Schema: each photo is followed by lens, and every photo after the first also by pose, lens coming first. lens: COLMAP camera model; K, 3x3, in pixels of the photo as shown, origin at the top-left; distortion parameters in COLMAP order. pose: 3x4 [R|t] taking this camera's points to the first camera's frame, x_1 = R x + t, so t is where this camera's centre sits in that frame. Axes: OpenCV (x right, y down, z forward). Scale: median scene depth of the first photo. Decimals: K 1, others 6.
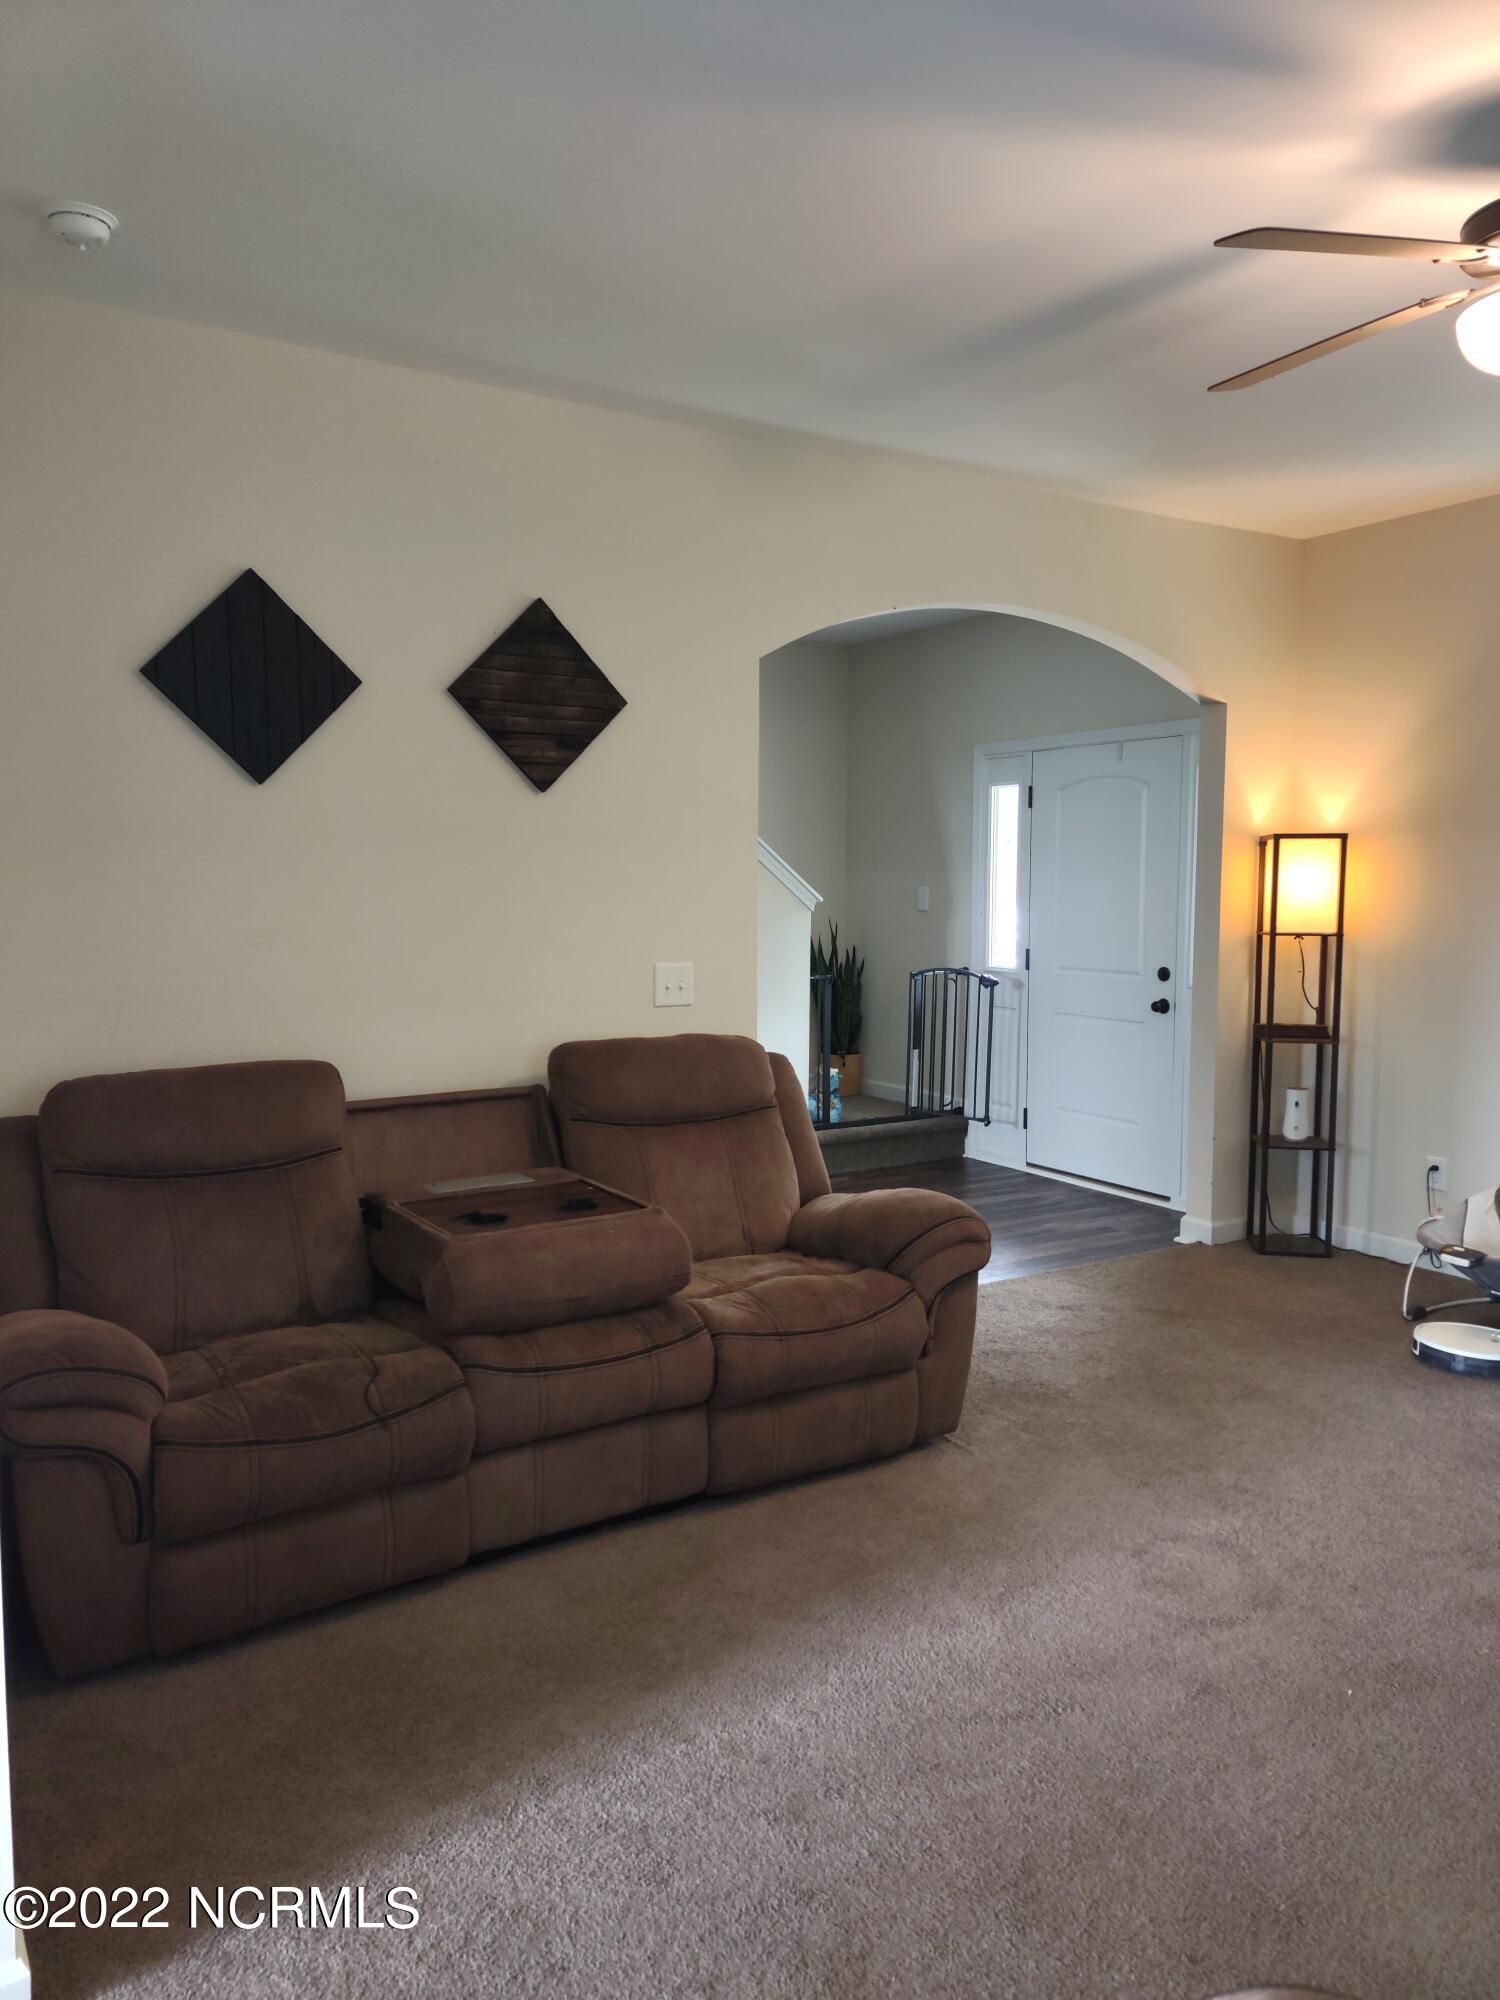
lens RADIAL K [[1452.9, 0, 749.5], [0, 1452.9, 1003.0], [0, 0, 1]] dist [0.102292, -0.084149]
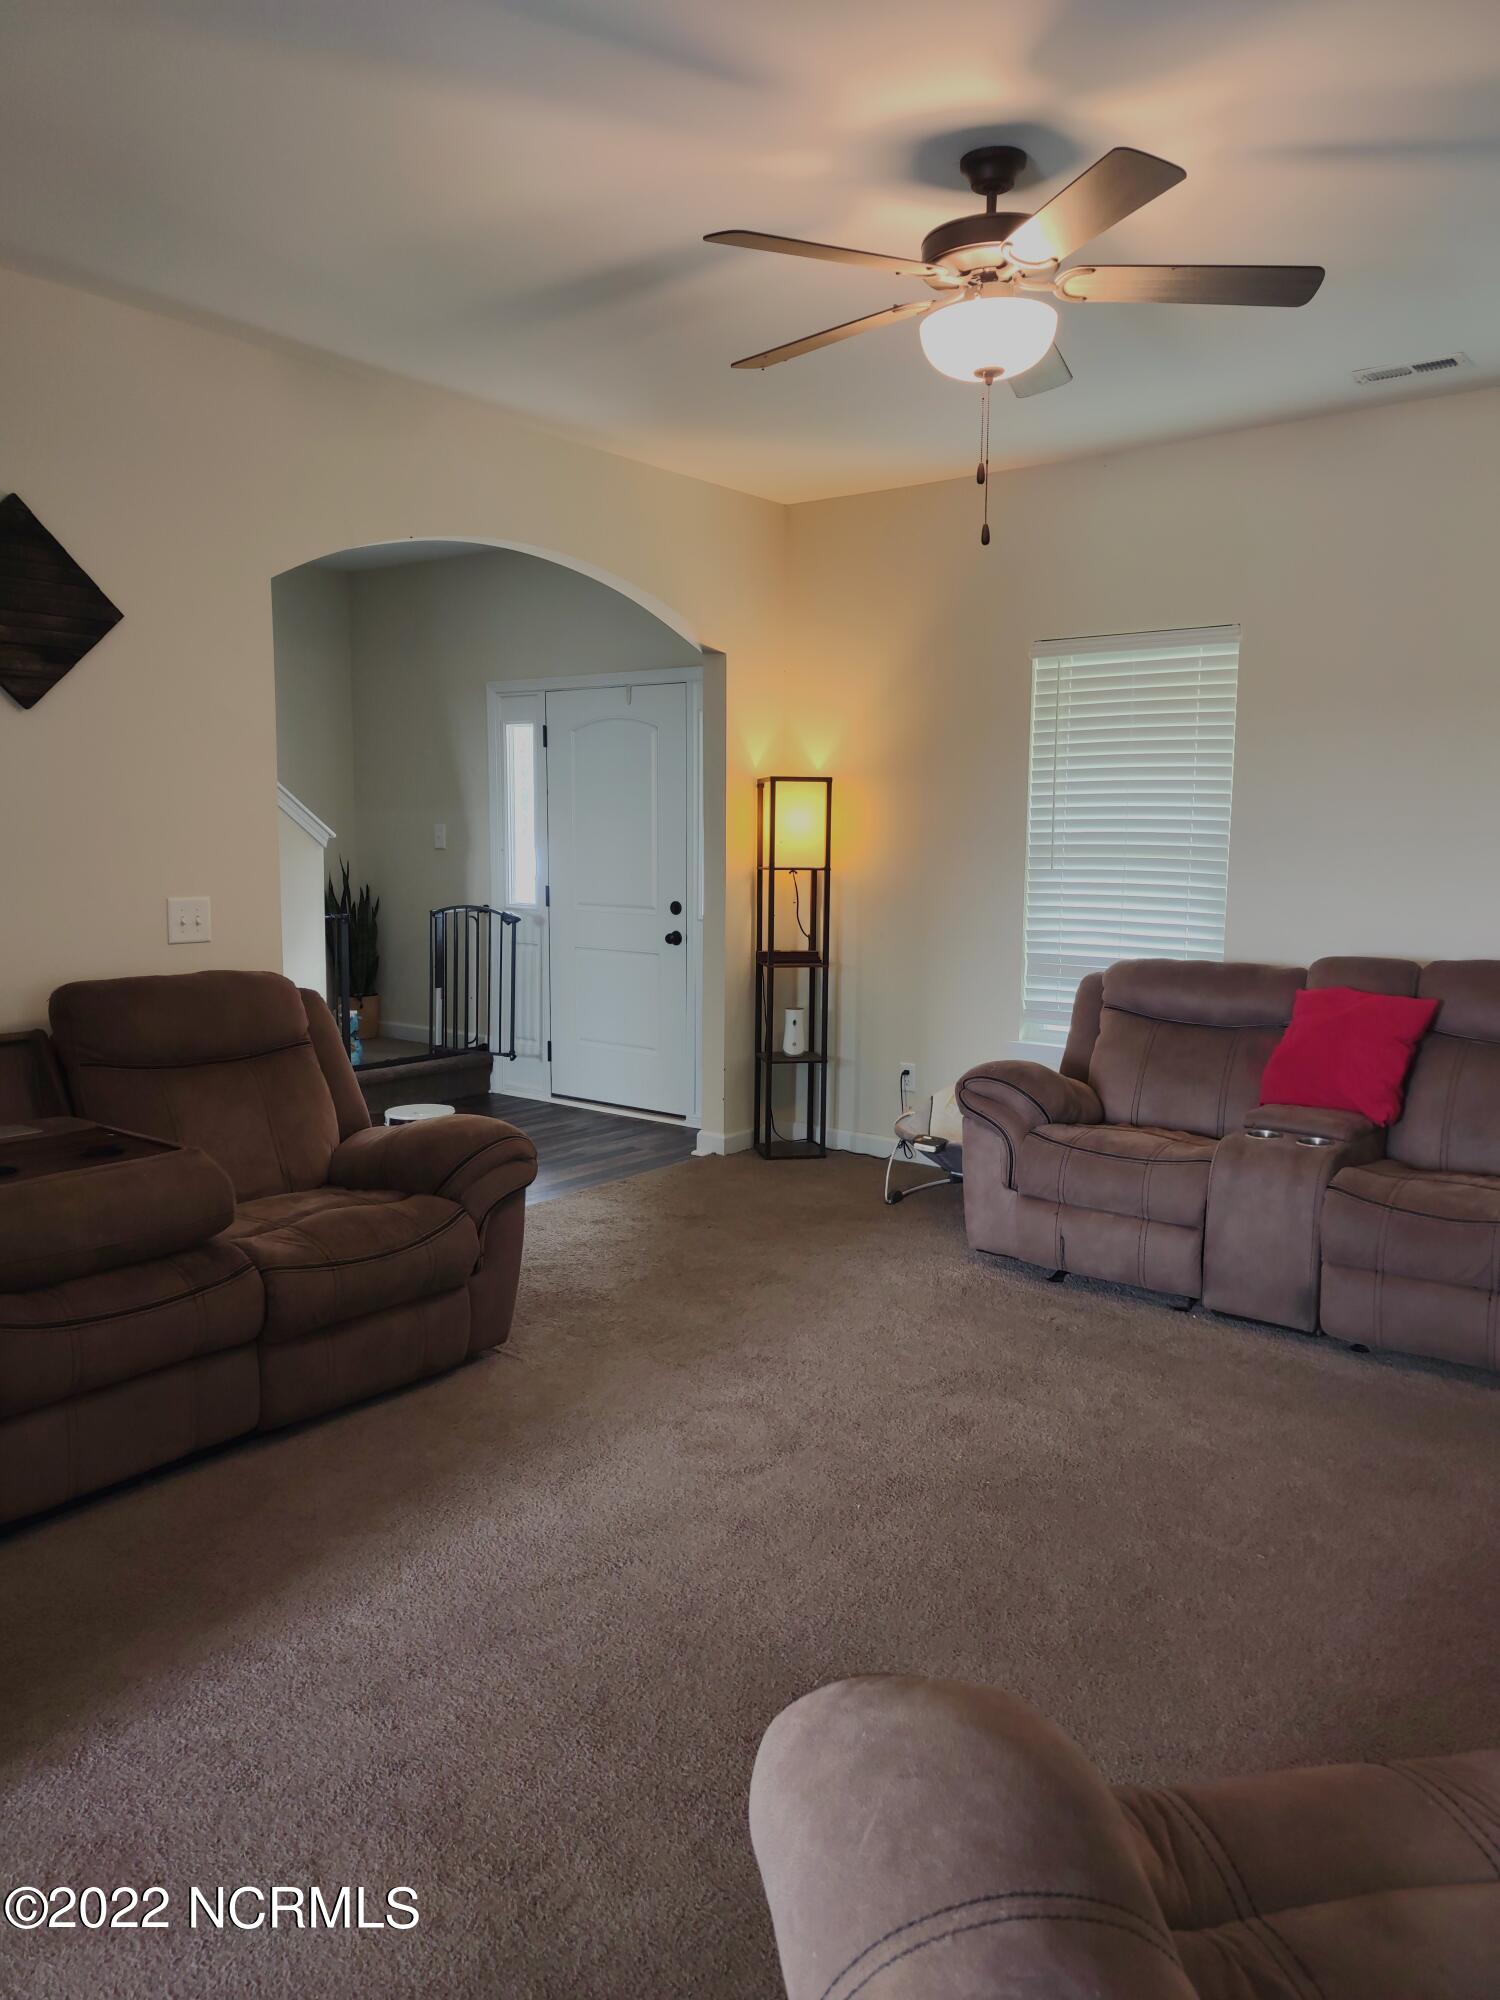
lens RADIAL K [[1477.5, 0, 757.3], [0, 1477.5, 1004.6], [0, 0, 1]] dist [0.105023, -0.090645]
pose [[0.939870, -0.034760, 0.339760, -0.042800], [0.023180, 0.999006, 0.038083, 0.015893], [-0.340746, -0.027917, 0.939741, -0.048660]]
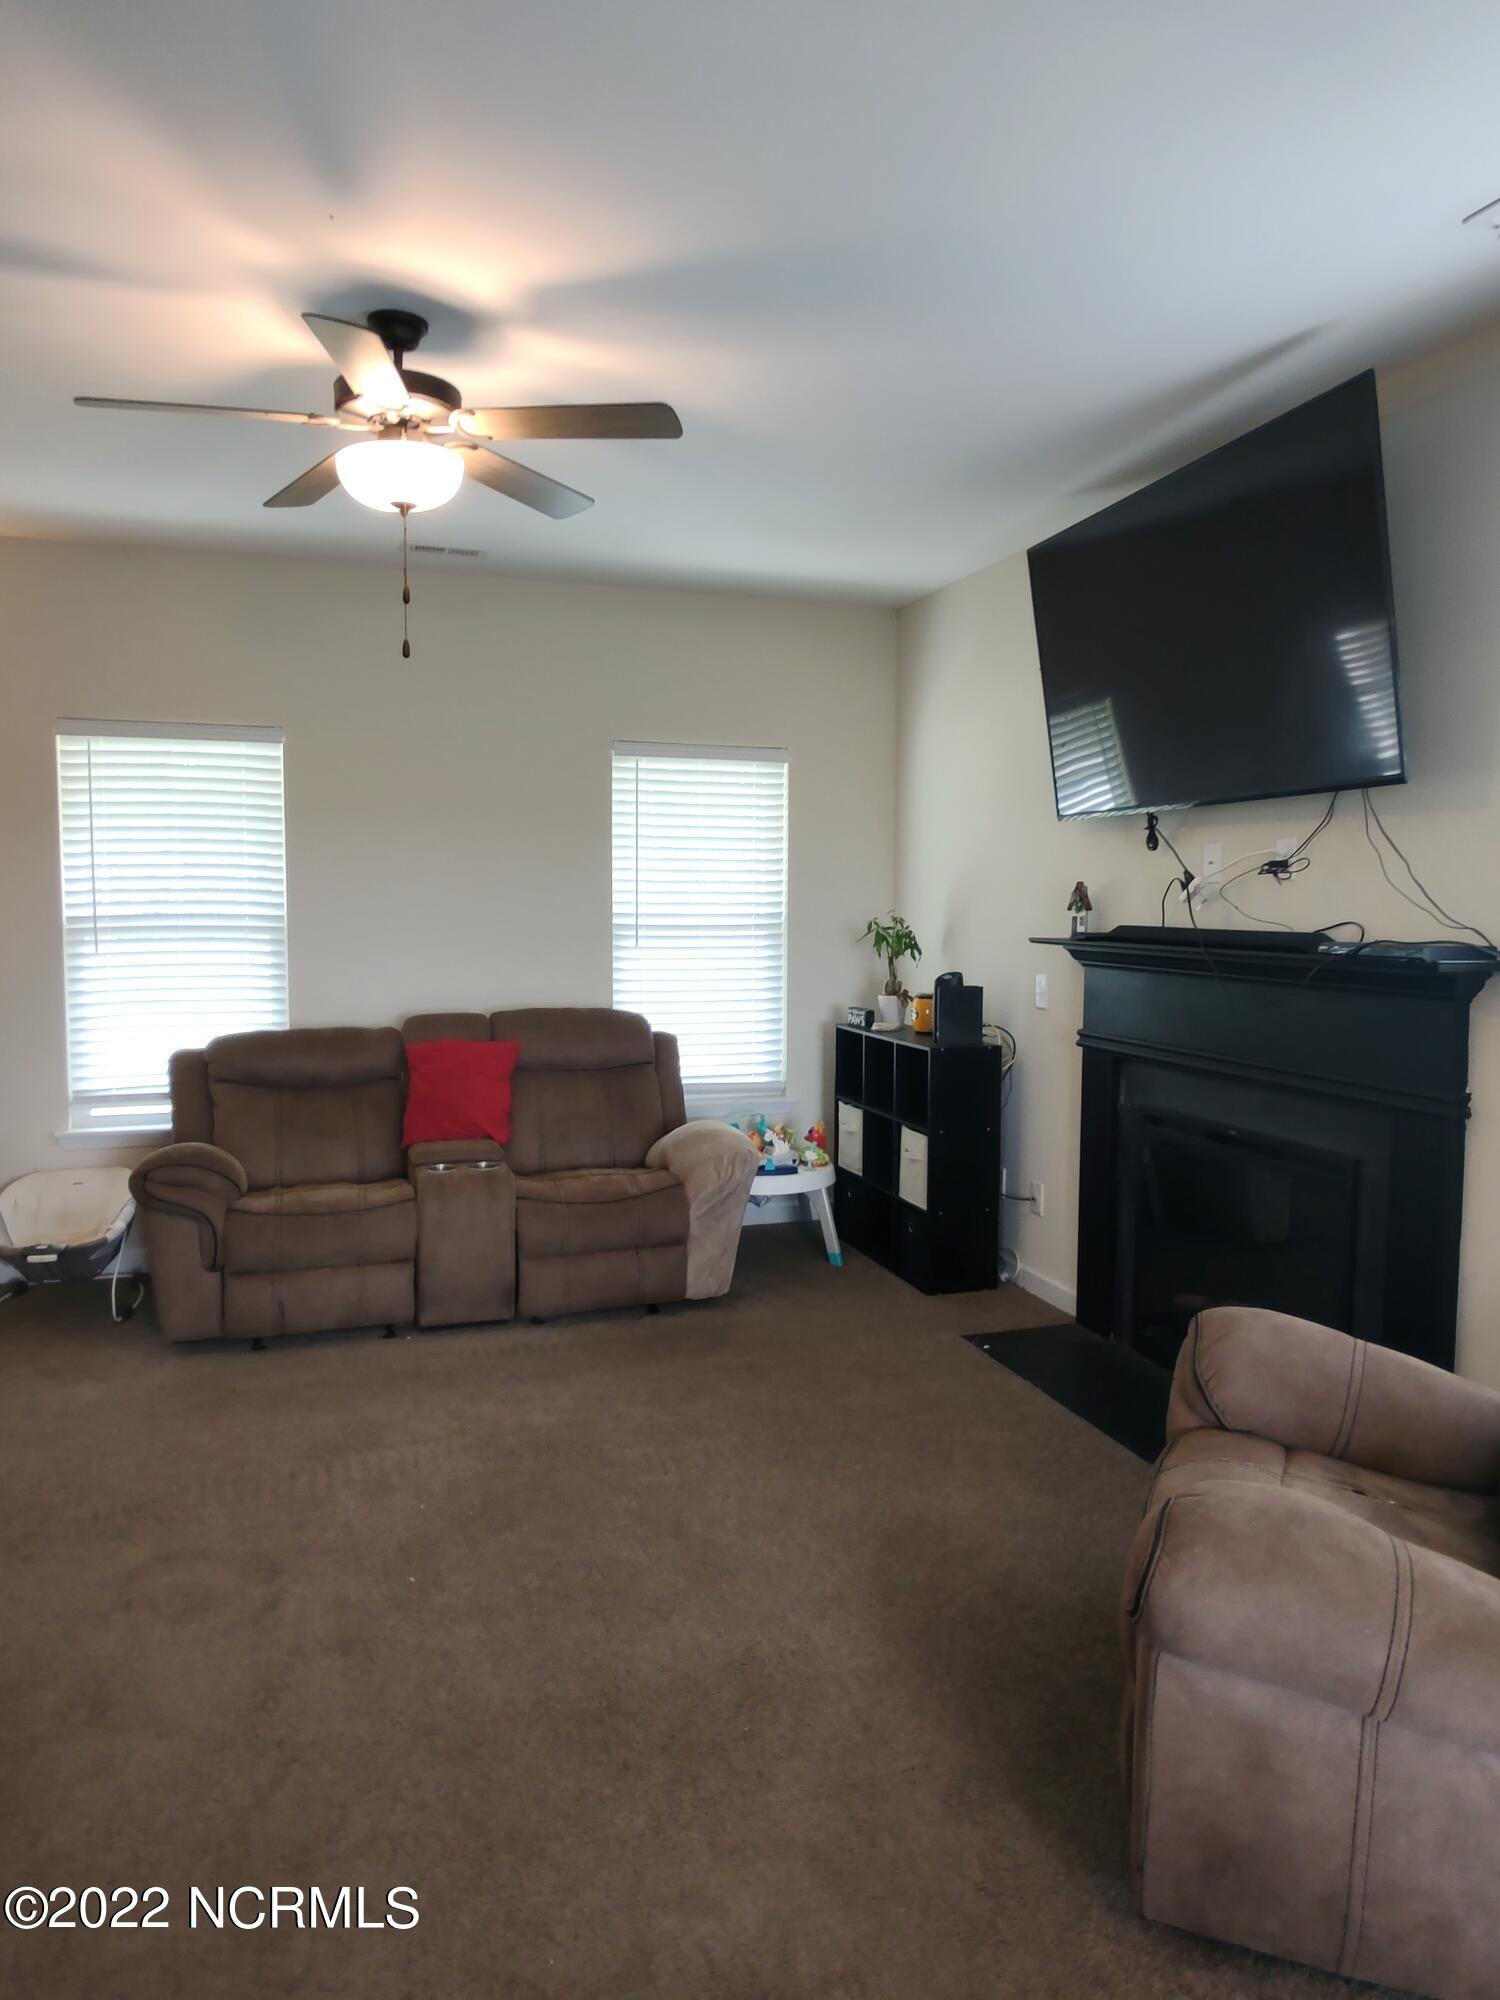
lens RADIAL K [[1337.1, 0, 750.0], [0, 1337.1, 1000.0], [0, 0, 1]] dist [0.003364, -0.006757]
pose [[0.240515, -0.075348, 0.967716, -0.399571], [0.086941, 0.994647, 0.055836, -0.028402], [-0.966744, 0.070705, 0.245779, 0.328651]]
